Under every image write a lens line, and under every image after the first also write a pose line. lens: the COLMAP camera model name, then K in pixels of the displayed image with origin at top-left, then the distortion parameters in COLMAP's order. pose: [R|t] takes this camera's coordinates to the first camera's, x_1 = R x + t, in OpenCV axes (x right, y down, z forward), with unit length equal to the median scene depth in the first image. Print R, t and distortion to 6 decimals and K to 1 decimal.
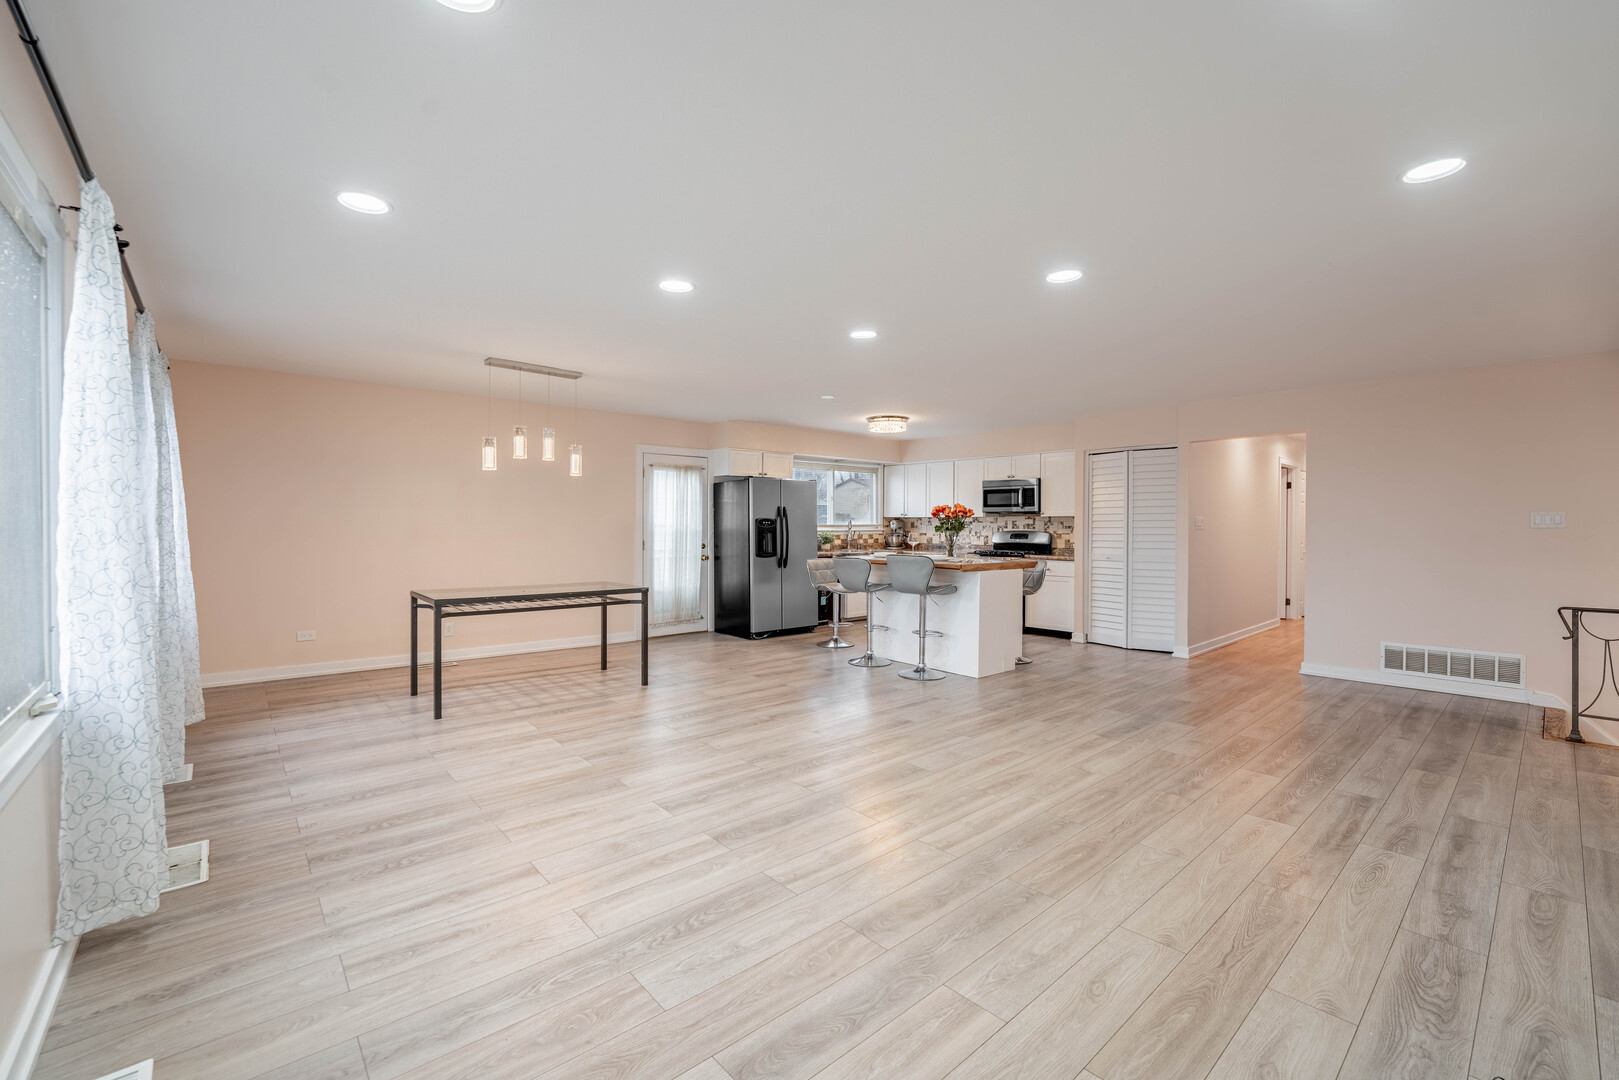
lens RADIAL K [[665.4, 0, 788.1], [0, 665.4, 524.4], [0, 0, 1]] dist [-0.017973, 0.003046]
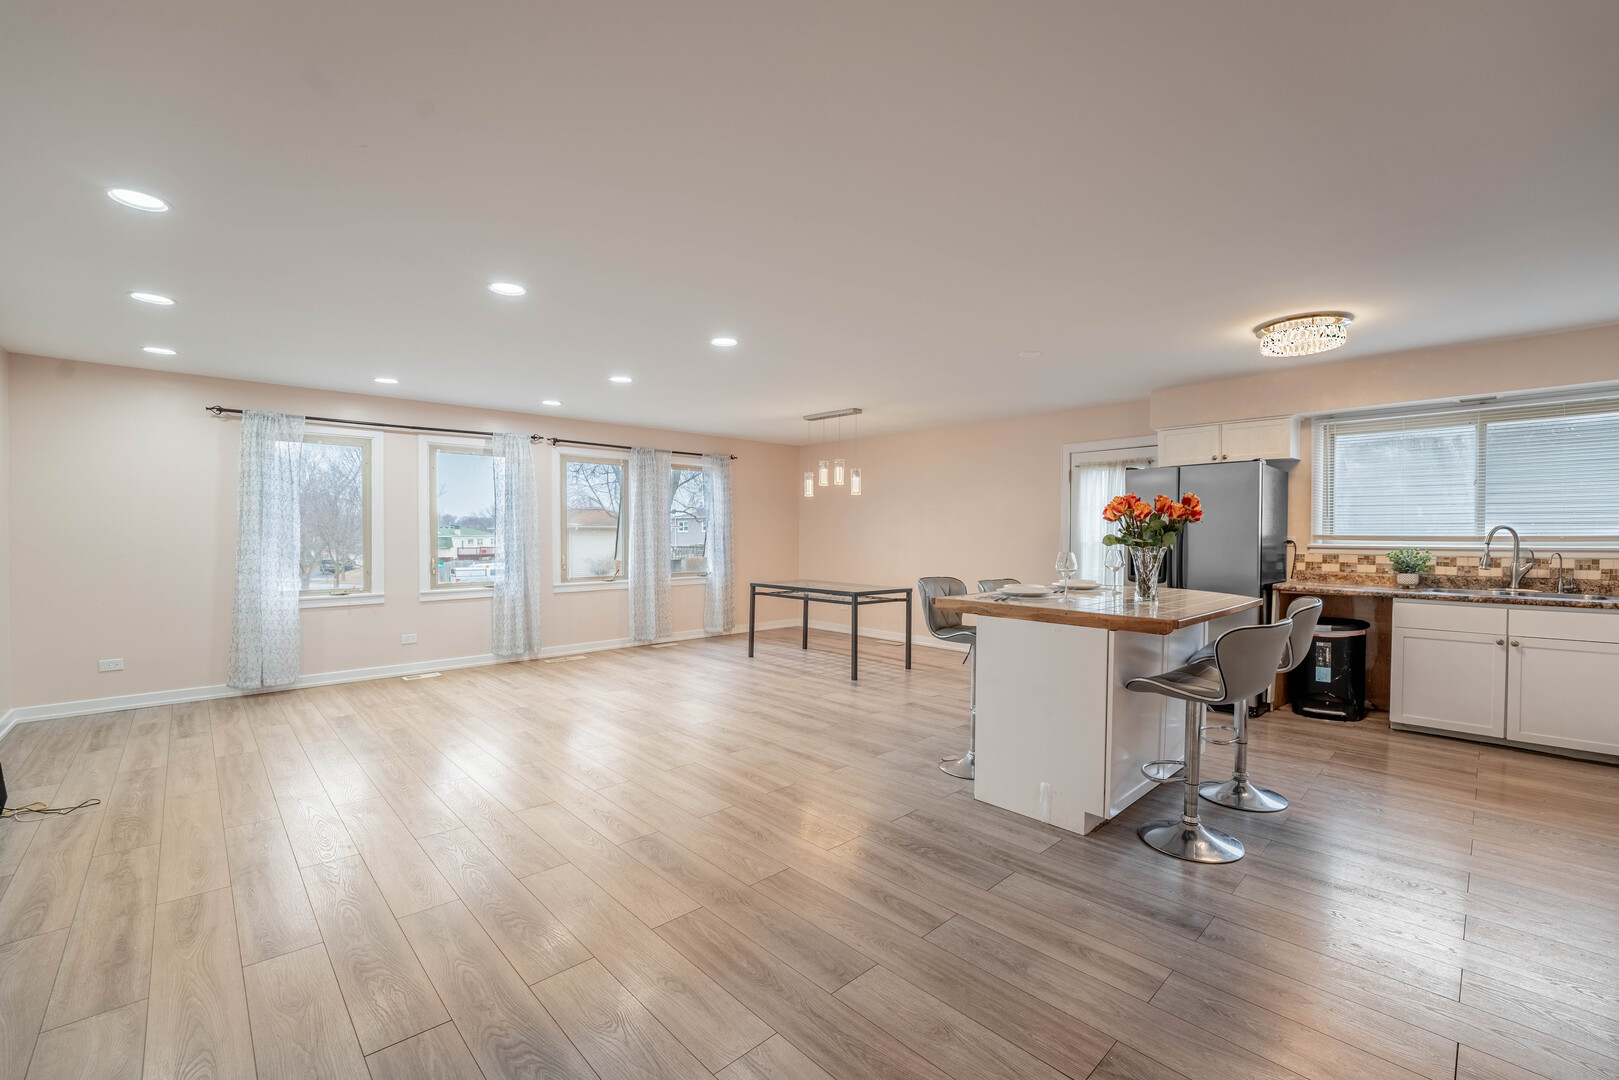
lens RADIAL K [[665.4, 0, 800.6], [0, 665.4, 540.4], [0, 0, 1]] dist [-0.017973, 0.003046]
pose [[0.051202, 0.002970, -0.998684, 1.470446], [0.000879, 0.999995, 0.003019, 0.009388], [0.998688, -0.001032, 0.051199, 1.411503]]
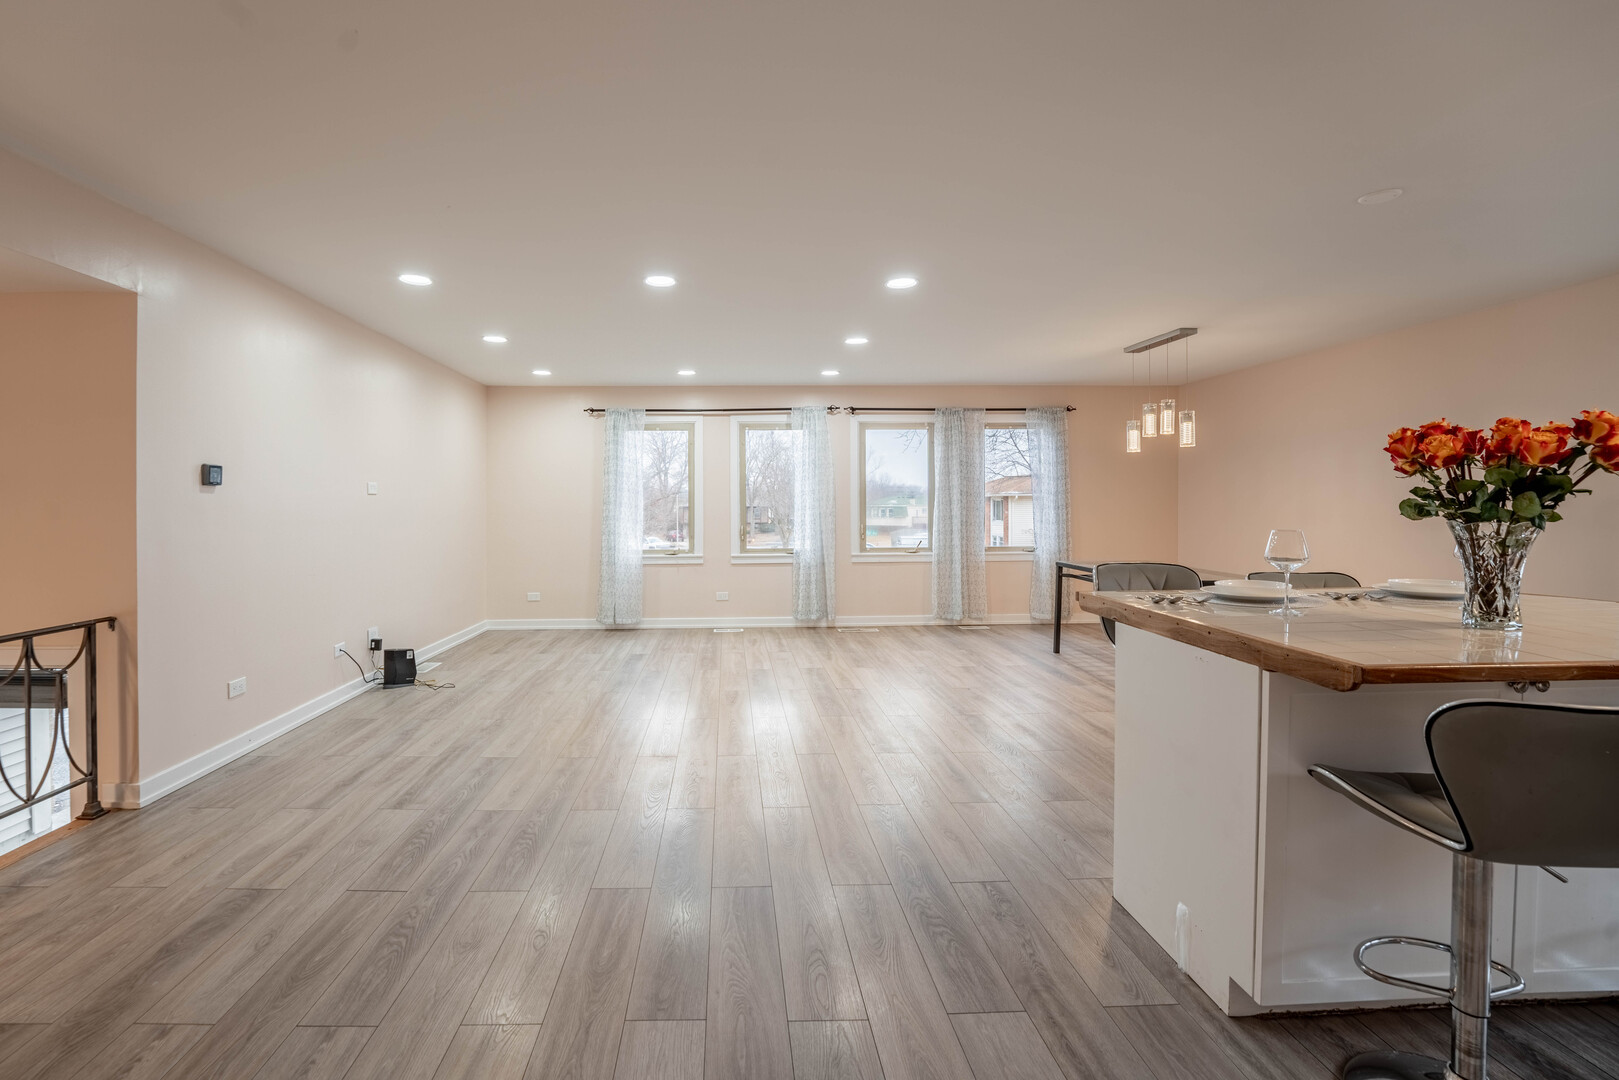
lens RADIAL K [[702.7, 0, 742.1], [0, 702.7, 500.6], [0, 0, 1]] dist [-0.014464, 0.000301]
pose [[-0.618455, -0.007819, -0.785781, 1.274373], [0.001360, 0.999938, -0.011020, 0.010793], [0.785819, -0.007884, -0.618406, 1.861446]]
